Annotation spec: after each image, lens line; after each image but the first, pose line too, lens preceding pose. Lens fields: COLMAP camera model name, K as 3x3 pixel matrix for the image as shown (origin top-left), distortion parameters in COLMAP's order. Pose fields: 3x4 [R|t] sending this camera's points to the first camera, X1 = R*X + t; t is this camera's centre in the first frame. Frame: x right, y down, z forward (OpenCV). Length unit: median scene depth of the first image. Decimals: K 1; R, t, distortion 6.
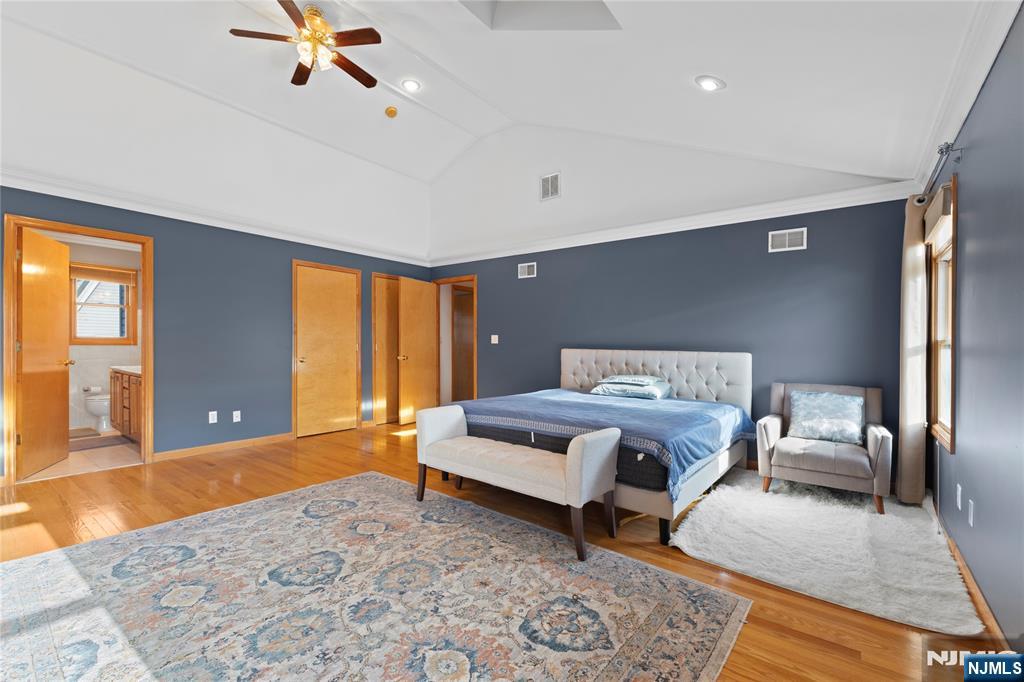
lens RADIAL K [[445.8, 0, 513.7], [0, 445.8, 352.5], [0, 0, 1]] dist [0.002462, -0.000170]
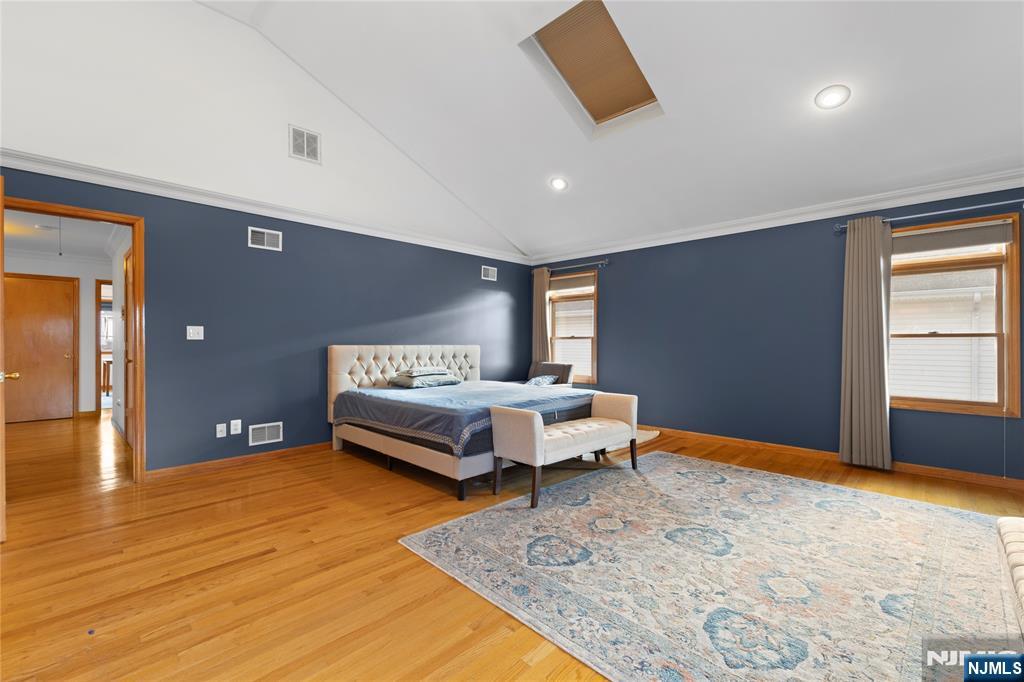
lens RADIAL K [[436.5, 0, 503.1], [0, 436.5, 343.7], [0, 0, 1]] dist [0.007691, 0.000085]
pose [[0.123866, -0.017127, 0.992151, -1.331751], [0.018563, 0.999716, 0.014940, -0.034370], [-0.992125, 0.016567, 0.124148, 1.111961]]
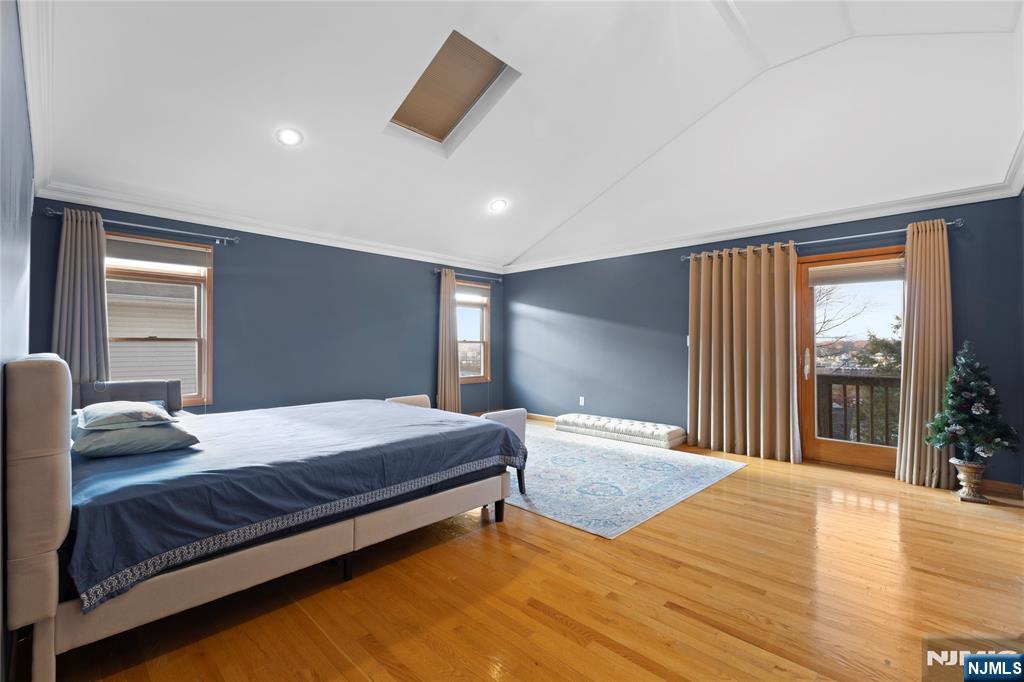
lens RADIAL K [[442.2, 0, 518.1], [0, 442.2, 341.8], [0, 0, 1]] dist [0.001001, 0.000162]
pose [[-0.994591, -0.010852, 0.103304, -0.358231], [-0.009813, 0.999896, 0.010556, -0.044453], [-0.103408, 0.009485, -0.994594, 2.406829]]
